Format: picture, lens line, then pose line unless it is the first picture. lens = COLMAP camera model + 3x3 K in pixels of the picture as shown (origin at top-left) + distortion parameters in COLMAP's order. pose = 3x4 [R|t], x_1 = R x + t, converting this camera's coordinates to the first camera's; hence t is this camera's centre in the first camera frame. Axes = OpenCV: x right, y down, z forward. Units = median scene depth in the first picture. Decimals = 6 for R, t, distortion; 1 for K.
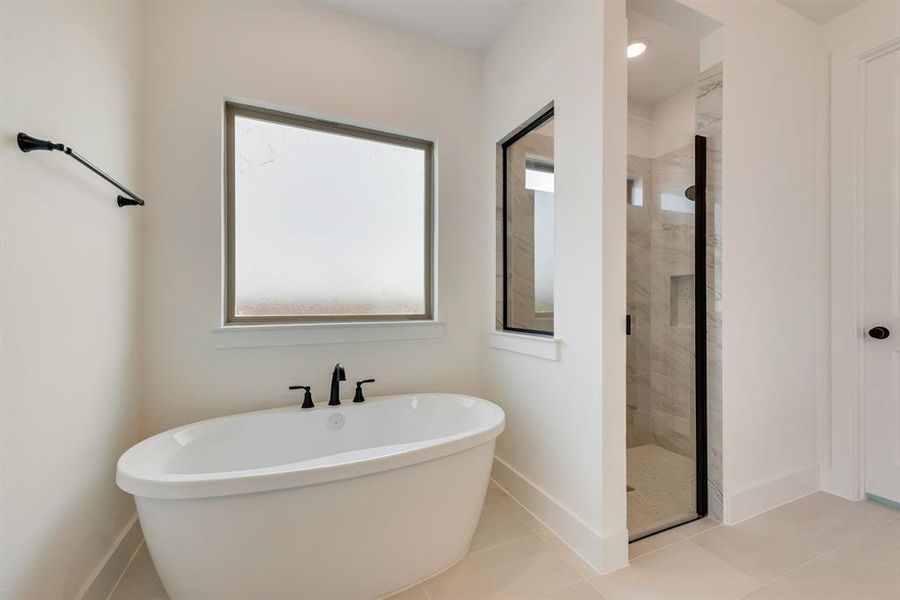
lens RADIAL K [[363.8, 0, 448.8], [0, 363.8, 303.1], [0, 0, 1]] dist [0.003133, -0.000062]
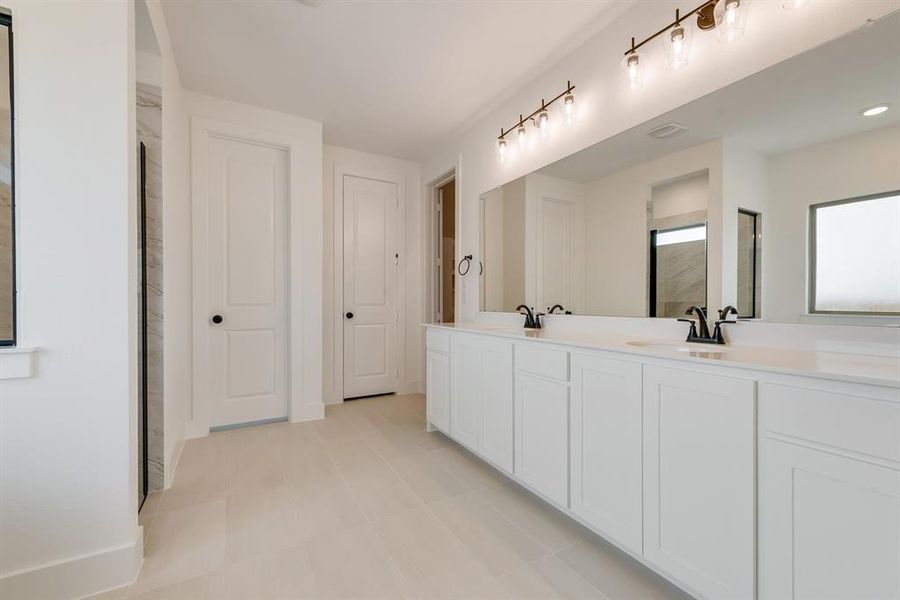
lens RADIAL K [[363.8, 0, 448.8], [0, 363.8, 303.1], [0, 0, 1]] dist [0.003133, -0.000062]
pose [[-0.084484, -0.010384, 0.996371, -0.470841], [-0.001105, 0.999946, 0.010328, -0.000921], [-0.996424, -0.000228, -0.084491, 0.196677]]
